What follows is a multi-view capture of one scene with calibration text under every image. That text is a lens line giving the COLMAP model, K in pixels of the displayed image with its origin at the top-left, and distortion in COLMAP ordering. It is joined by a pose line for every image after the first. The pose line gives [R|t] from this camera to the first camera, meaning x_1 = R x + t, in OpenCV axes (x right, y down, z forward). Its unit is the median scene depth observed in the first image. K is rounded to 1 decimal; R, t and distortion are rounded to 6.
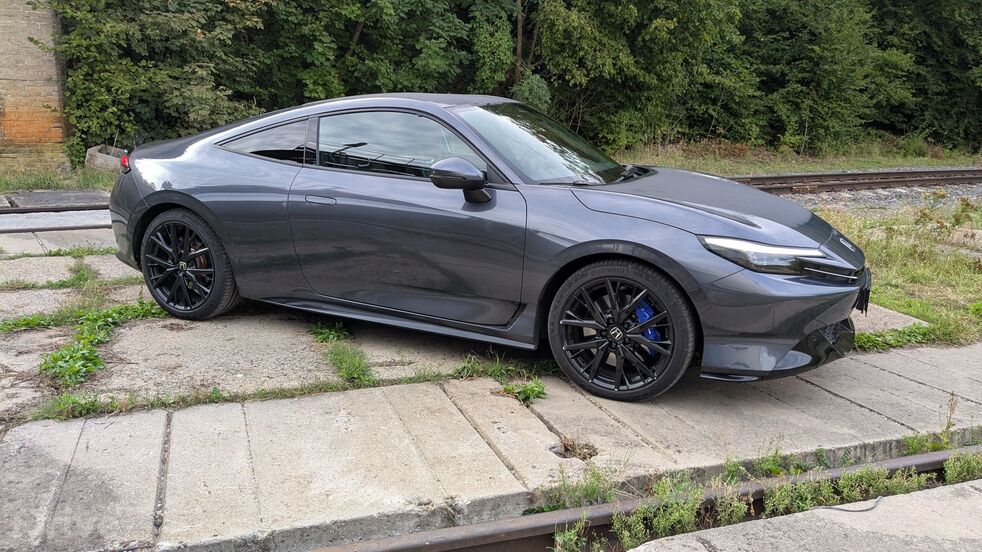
lens RADIAL K [[776.2, 0, 495.0], [0, 776.2, 287.3], [0, 0, 1]] dist [0.032654, -0.060641]
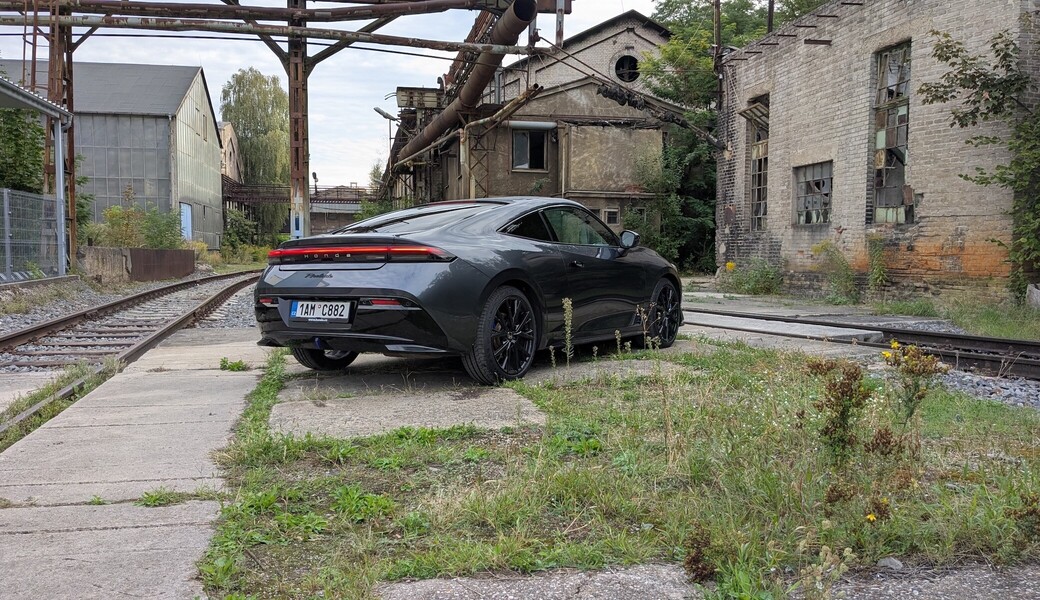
lens RADIAL K [[825.7, 0, 507.0], [0, 825.7, 307.4], [0, 0, 1]] dist [0.045948, -0.083927]
pose [[-0.116375, 0.039990, -0.992400, 0.377899], [-0.223220, 0.972574, 0.065367, -0.057044], [0.967796, 0.229130, -0.104256, 0.376202]]
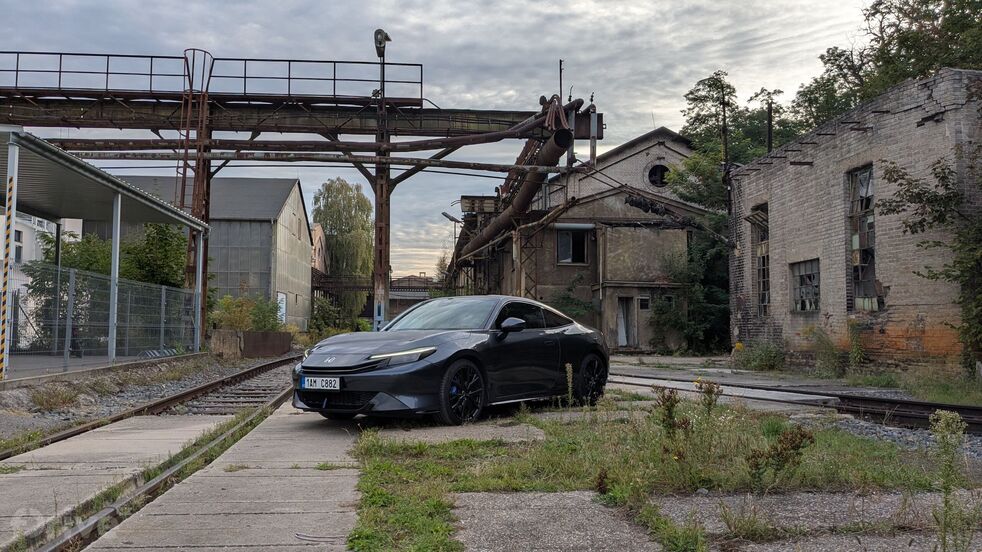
lens RADIAL K [[757.0, 0, 487.0], [0, 757.0, 287.3], [0, 0, 1]] dist [0.066656, -0.121785]
pose [[-0.211113, -0.087109, -0.973573, 0.501145], [-0.223166, 0.974010, -0.038756, -0.060435], [0.951645, 0.209086, -0.225065, 0.409165]]
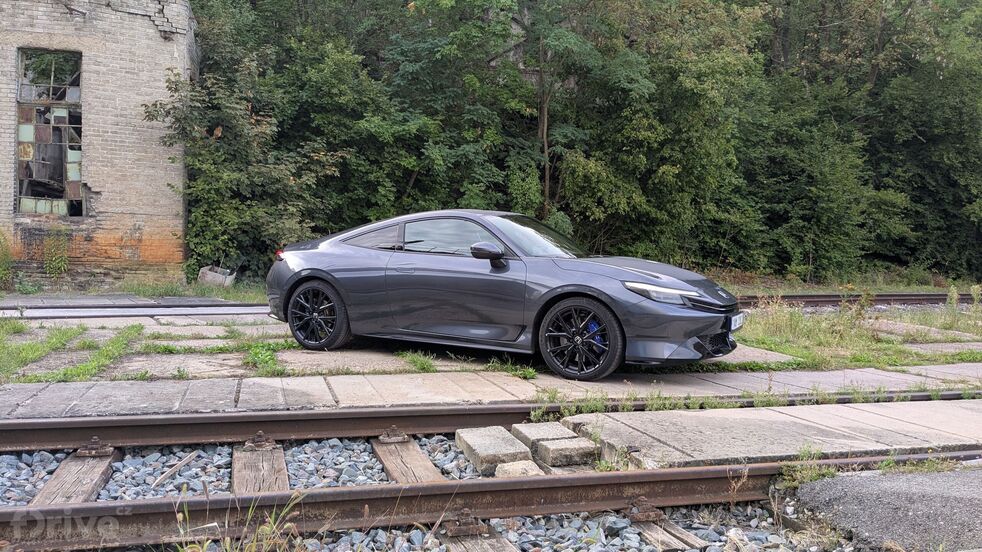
lens RADIAL K [[766.0, 0, 483.3], [0, 766.0, 278.6], [0, 0, 1]] dist [0.042075, -0.076256]
pose [[0.997869, -0.000454, -0.065249, 0.011578], [-0.011785, 0.982276, -0.187068, 0.048937], [0.064177, 0.187438, 0.980178, -0.138807]]
